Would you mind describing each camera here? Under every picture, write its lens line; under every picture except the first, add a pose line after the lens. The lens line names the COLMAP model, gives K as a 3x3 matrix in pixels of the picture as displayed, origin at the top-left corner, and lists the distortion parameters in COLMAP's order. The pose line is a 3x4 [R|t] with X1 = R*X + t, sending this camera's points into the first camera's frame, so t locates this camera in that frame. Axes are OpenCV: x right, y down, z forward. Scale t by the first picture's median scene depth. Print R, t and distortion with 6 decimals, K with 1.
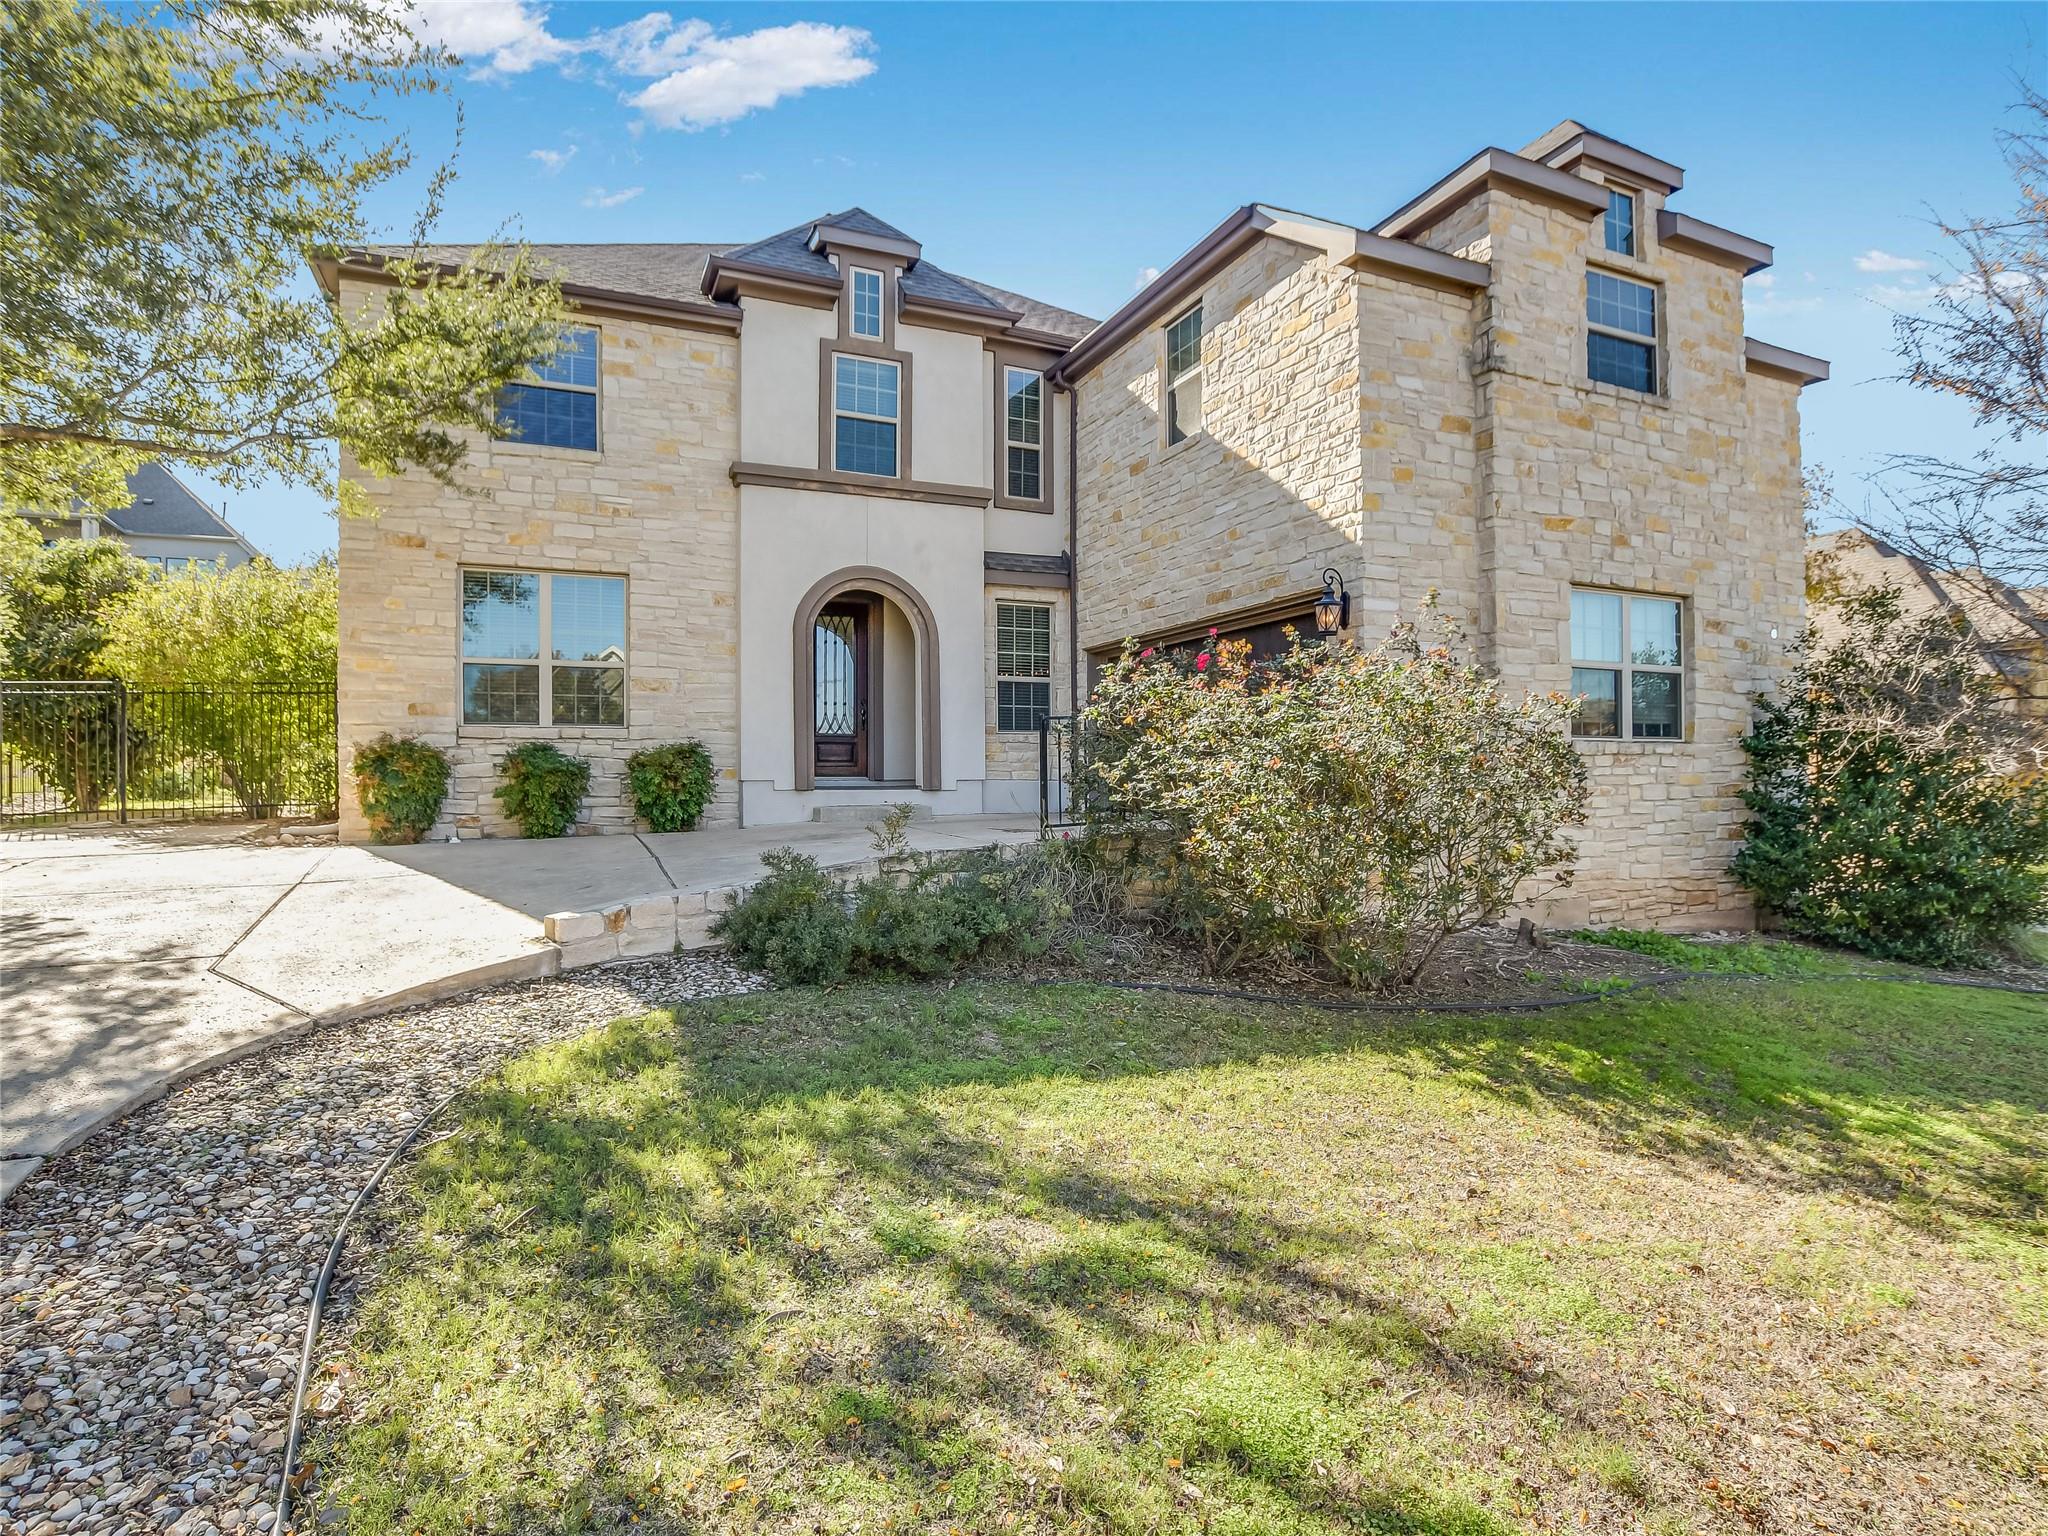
lens RADIAL K [[1034.2, 0, 1025.4], [0, 1034.2, 762.3], [0, 0, 1]] dist [-0.033755, -0.000867]
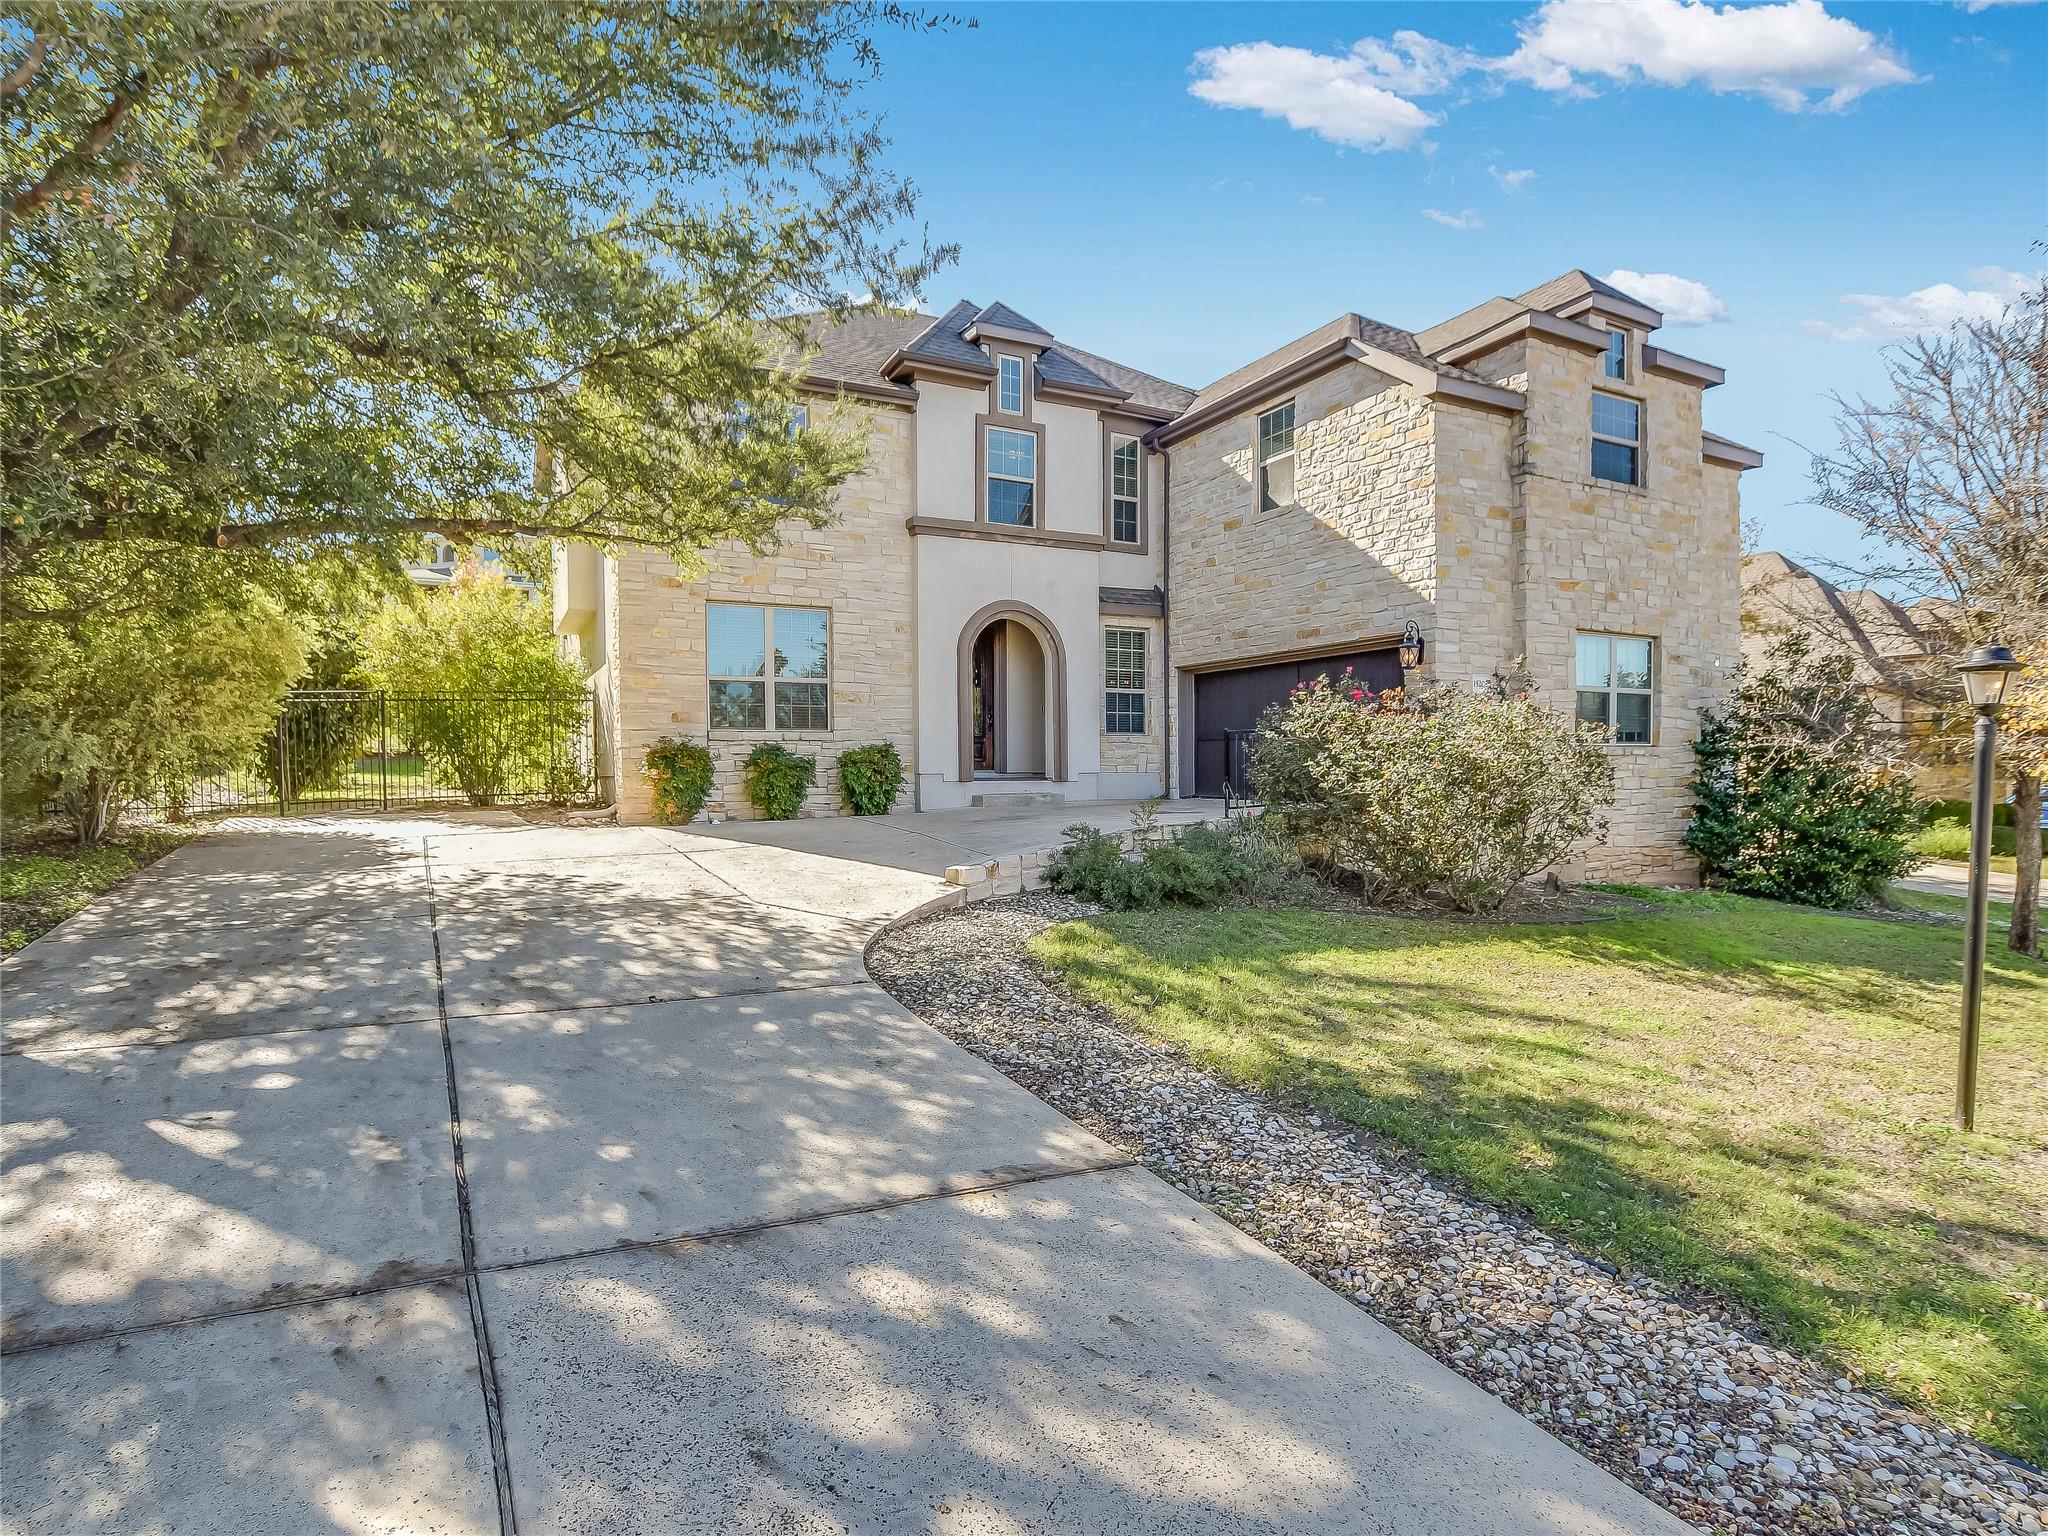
lens RADIAL K [[1034.2, 0, 1021.2], [0, 1034.2, 783.4], [0, 0, 1]] dist [-0.033755, -0.000867]
pose [[0.998456, -0.000835, 0.055539, -0.255442], [-0.000949, 0.999485, 0.032088, -0.012581], [-0.055537, -0.032091, 0.997941, -0.293689]]
